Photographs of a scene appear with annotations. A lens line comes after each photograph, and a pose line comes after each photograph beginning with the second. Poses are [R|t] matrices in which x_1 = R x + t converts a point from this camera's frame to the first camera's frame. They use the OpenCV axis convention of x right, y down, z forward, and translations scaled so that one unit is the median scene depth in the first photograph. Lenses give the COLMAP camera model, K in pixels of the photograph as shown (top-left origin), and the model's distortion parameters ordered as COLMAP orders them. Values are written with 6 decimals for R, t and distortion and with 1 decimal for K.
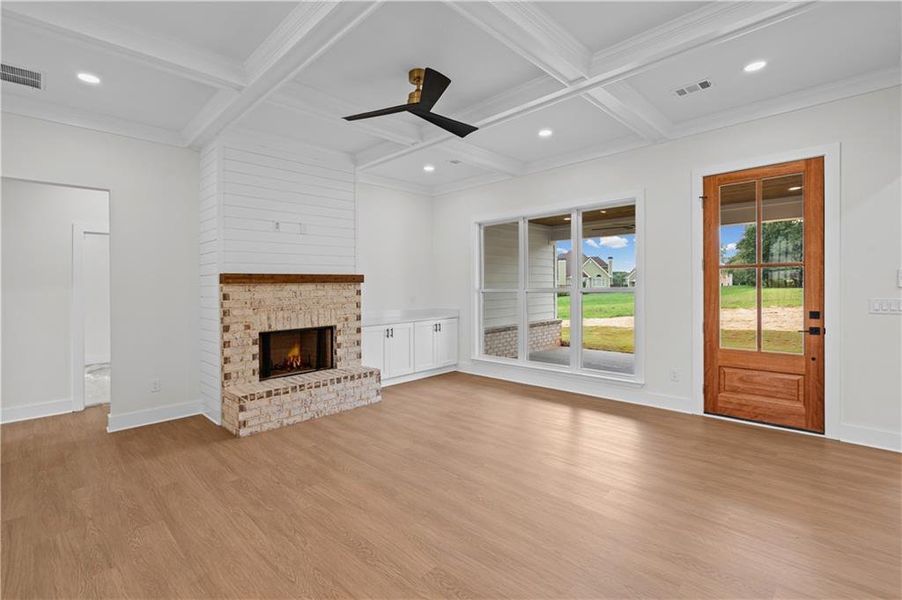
lens RADIAL K [[412.9, 0, 446.2], [0, 412.9, 293.8], [0, 0, 1]] dist [-0.003712, 0.003349]
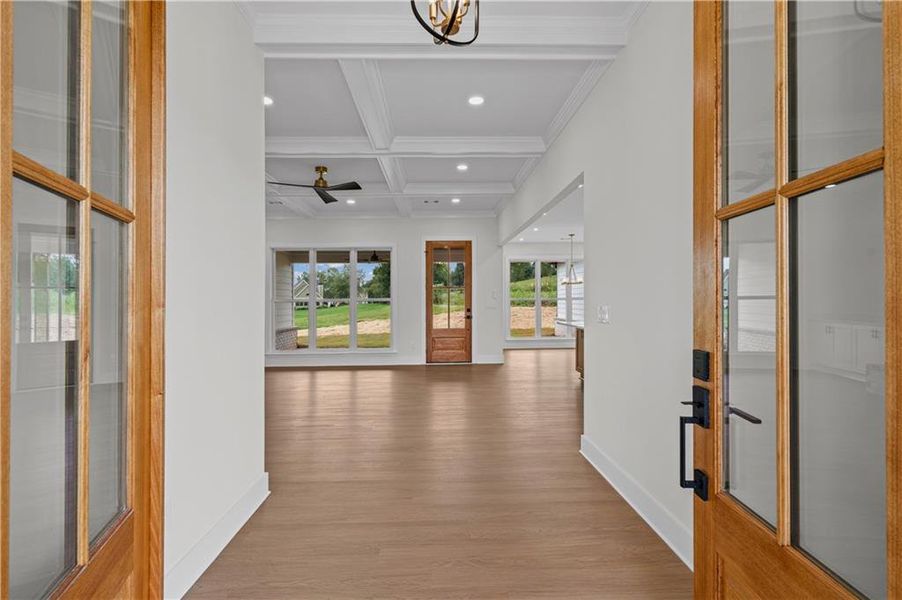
lens RADIAL K [[412.9, 0, 446.4], [0, 412.9, 301.7], [0, 0, 1]] dist [-0.003712, 0.003349]
pose [[0.690665, 0.005952, 0.723151, -0.661802], [0.012771, 0.999710, -0.020425, 0.039741], [-0.723062, 0.023342, 0.690388, -0.379950]]
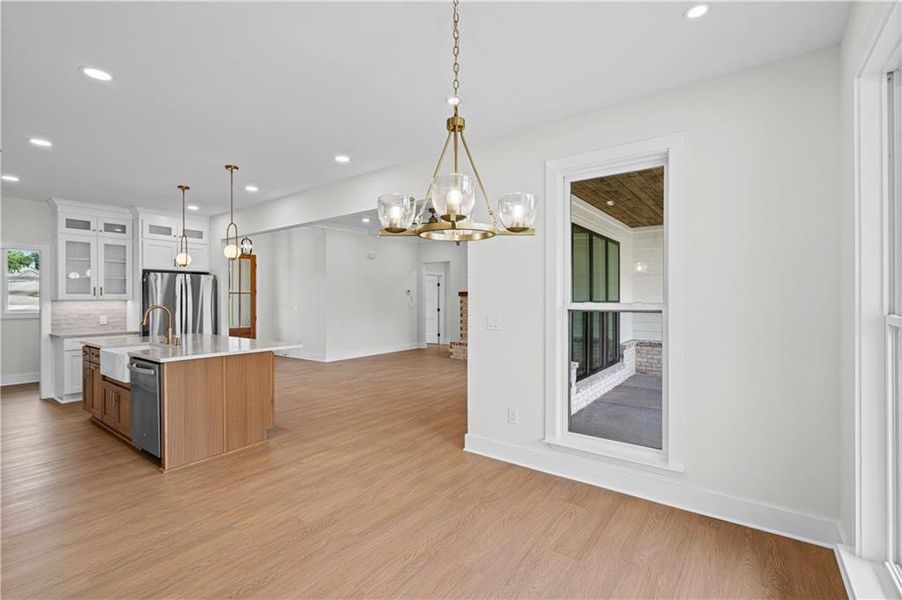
lens RADIAL K [[412.9, 0, 448.7], [0, 412.9, 298.2], [0, 0, 1]] dist [-0.003712, 0.003349]
pose [[0.136836, 0.012268, -0.990518, 1.634414], [-0.015635, 0.999825, 0.010223, -0.031954], [0.990470, 0.014088, 0.137004, 0.543814]]
